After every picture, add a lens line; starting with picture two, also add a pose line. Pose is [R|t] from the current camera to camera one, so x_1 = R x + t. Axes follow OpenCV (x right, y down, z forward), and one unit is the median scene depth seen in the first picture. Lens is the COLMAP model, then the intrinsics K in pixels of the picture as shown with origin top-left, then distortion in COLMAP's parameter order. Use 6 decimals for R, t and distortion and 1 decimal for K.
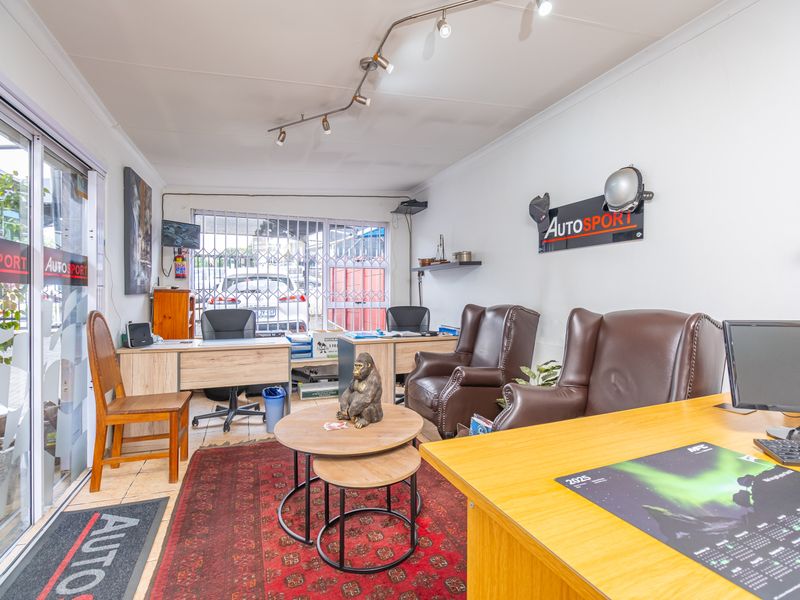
lens RADIAL K [[395.8, 0, 400.0], [0, 395.8, 300.0], [0, 0, 1]] dist [-0.001402, 0.000151]
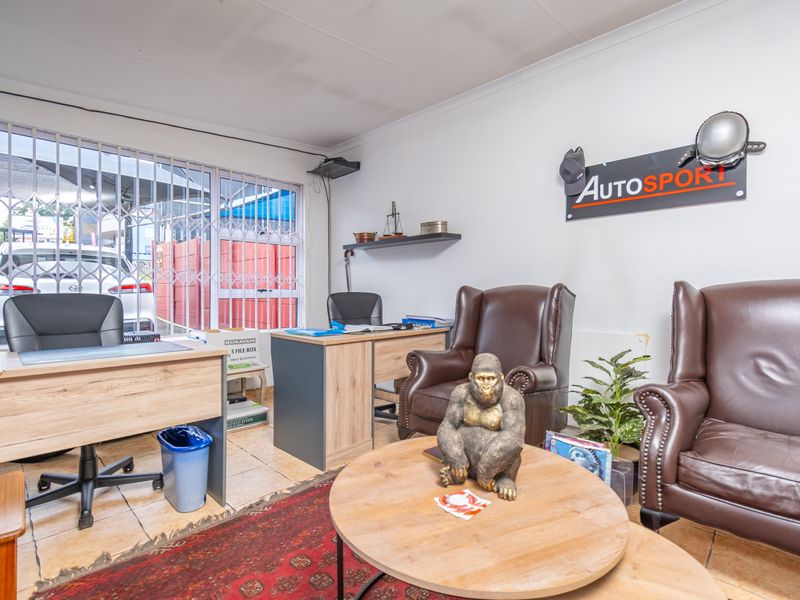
lens RADIAL K [[395.8, 0, 400.0], [0, 395.8, 300.0], [0, 0, 1]] dist [-0.001402, 0.000151]
pose [[0.910803, -0.006525, 0.412789, -0.277075], [0.005918, 0.999979, 0.002748, 0.037635], [-0.412798, -0.000060, 0.910823, 0.364524]]
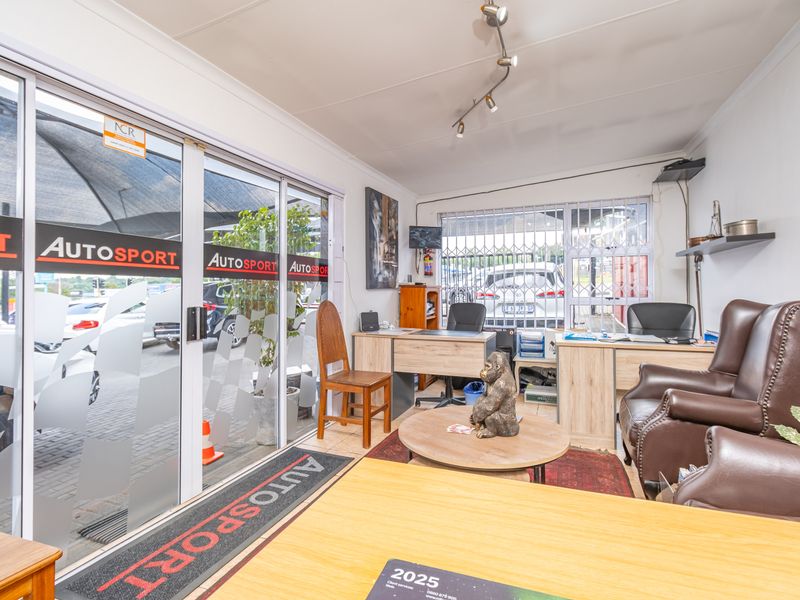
lens RADIAL K [[398.3, 0, 402.0], [0, 398.3, 289.2], [0, 0, 1]] dist [-0.001854, 0.000043]
pose [[0.733235, -0.008932, -0.679916, 0.228634], [-0.005529, 0.999802, -0.019097, 0.009469], [0.679952, 0.017762, 0.733041, 0.147010]]
